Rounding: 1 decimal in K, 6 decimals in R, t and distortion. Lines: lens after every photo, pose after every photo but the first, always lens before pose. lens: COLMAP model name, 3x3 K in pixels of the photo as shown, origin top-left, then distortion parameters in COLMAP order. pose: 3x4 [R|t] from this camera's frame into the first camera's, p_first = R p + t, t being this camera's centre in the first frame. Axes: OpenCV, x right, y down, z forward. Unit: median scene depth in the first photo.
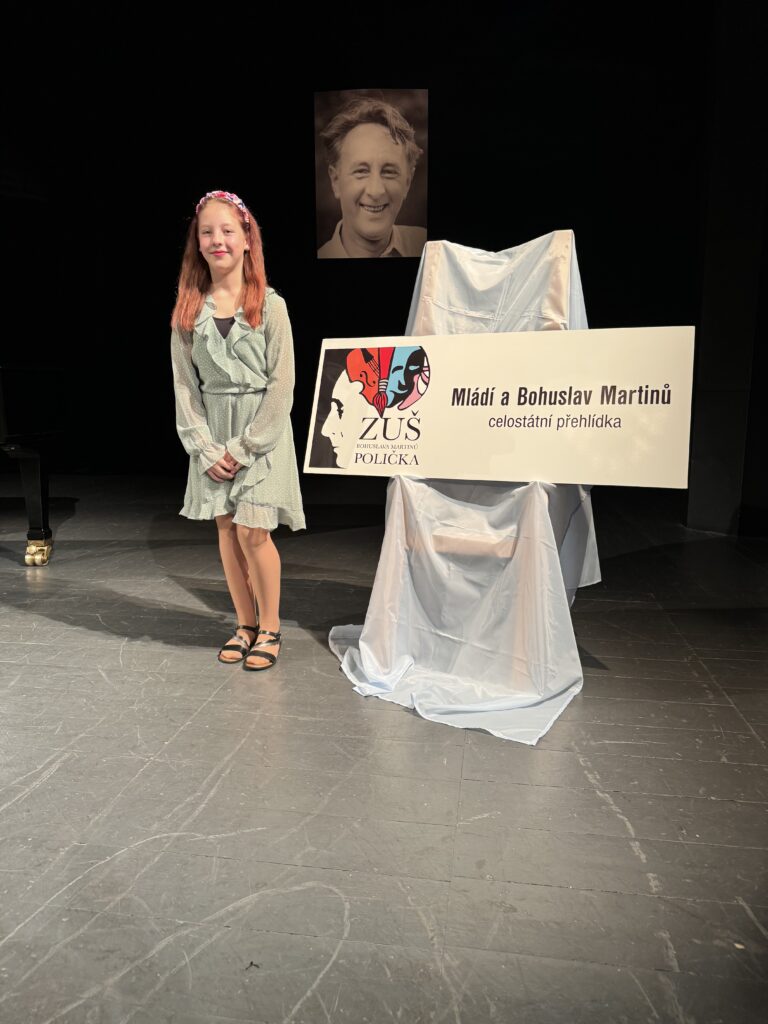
lens RADIAL K [[767.6, 0, 384.0], [0, 767.6, 512.0], [0, 0, 1]] dist [0.092617, -0.152750]
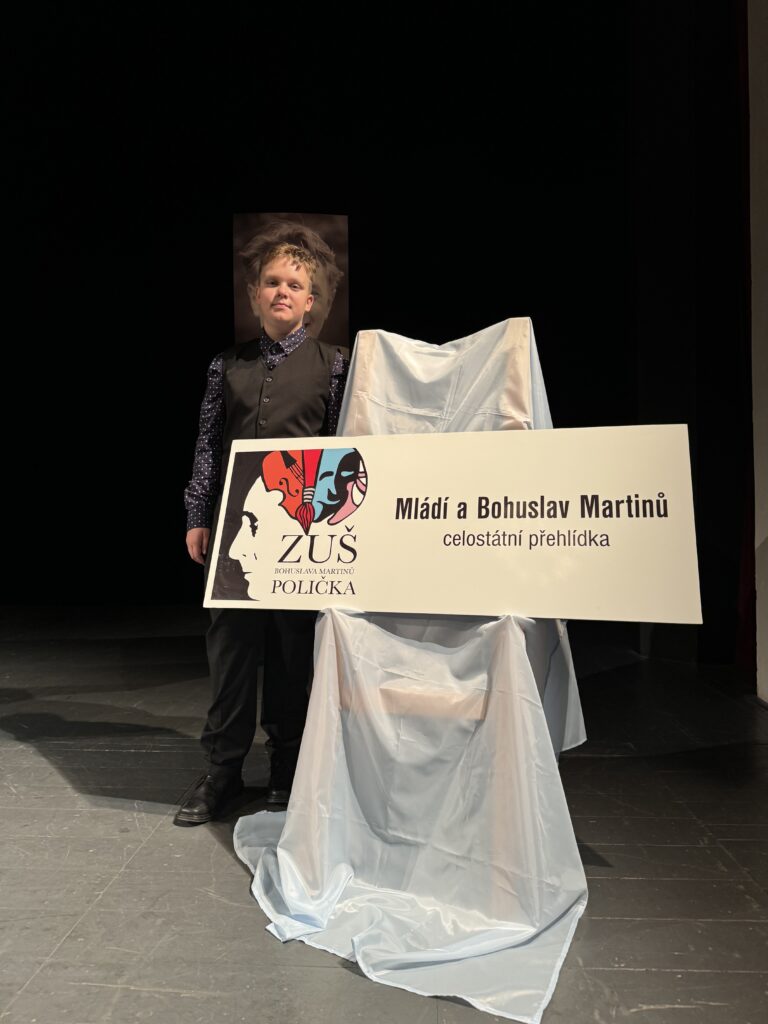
lens RADIAL K [[767.6, 0, 384.0], [0, 767.6, 512.0], [0, 0, 1]] dist [0.092617, -0.152750]
pose [[0.994598, -0.001989, 0.103781, -0.006572], [0.018142, 0.987757, -0.154941, -0.023671], [-0.102202, 0.155986, 0.982458, 0.226432]]
